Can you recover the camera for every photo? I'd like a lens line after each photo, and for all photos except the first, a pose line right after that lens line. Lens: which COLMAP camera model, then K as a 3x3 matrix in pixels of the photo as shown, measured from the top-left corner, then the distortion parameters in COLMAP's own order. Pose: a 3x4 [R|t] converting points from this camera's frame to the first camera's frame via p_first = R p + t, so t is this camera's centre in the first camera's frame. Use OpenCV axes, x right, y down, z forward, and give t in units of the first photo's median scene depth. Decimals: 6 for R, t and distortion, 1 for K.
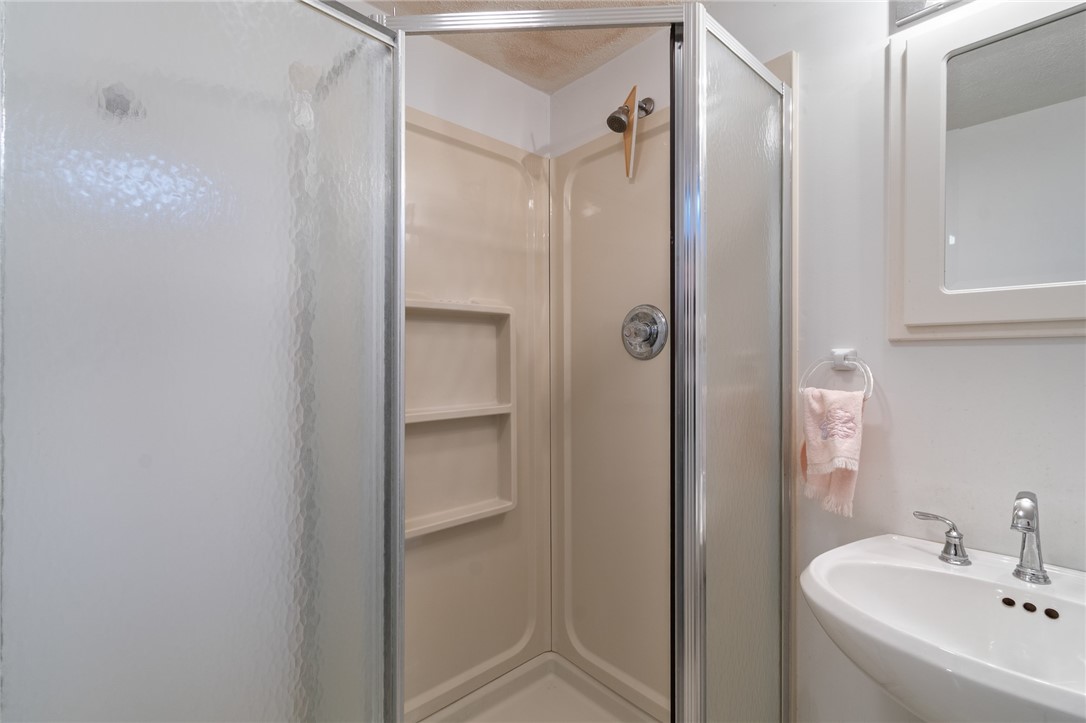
lens RADIAL K [[478.3, 0, 543.0], [0, 478.3, 361.5], [0, 0, 1]] dist [0.002940, -0.000585]
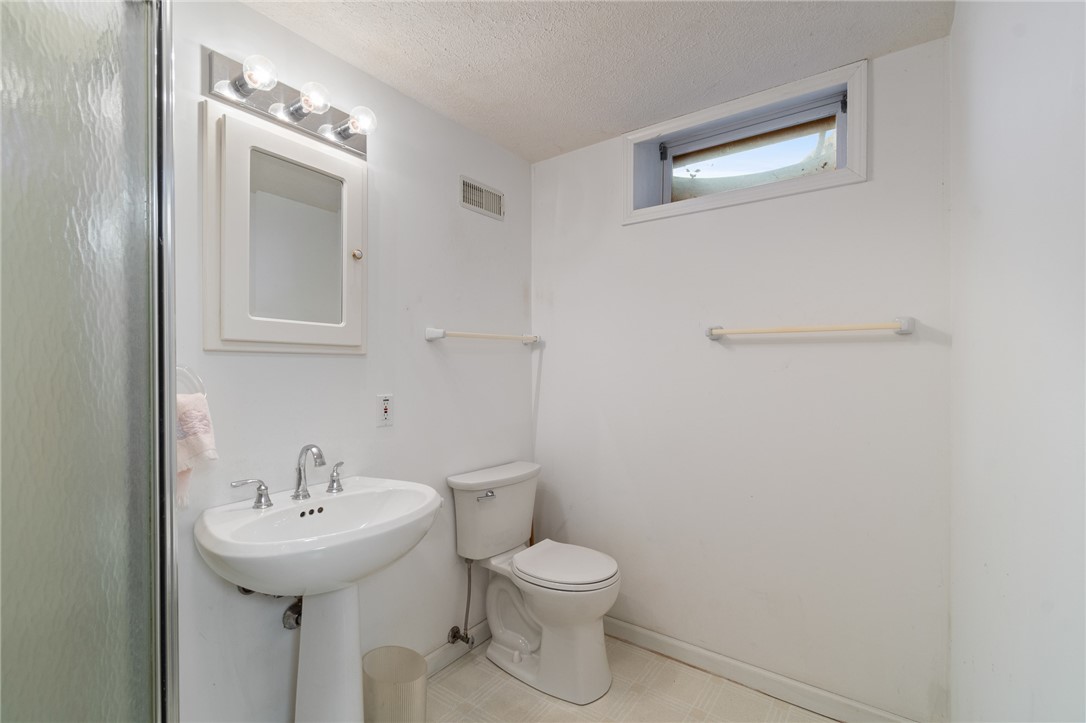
lens RADIAL K [[478.3, 0, 543.0], [0, 478.3, 361.5], [0, 0, 1]] dist [0.002940, -0.000585]
pose [[-0.192265, 0.009932, 0.981293, -0.691304], [0.002251, 0.999951, -0.009679, -0.001195], [-0.981340, 0.000348, -0.192278, 0.444794]]
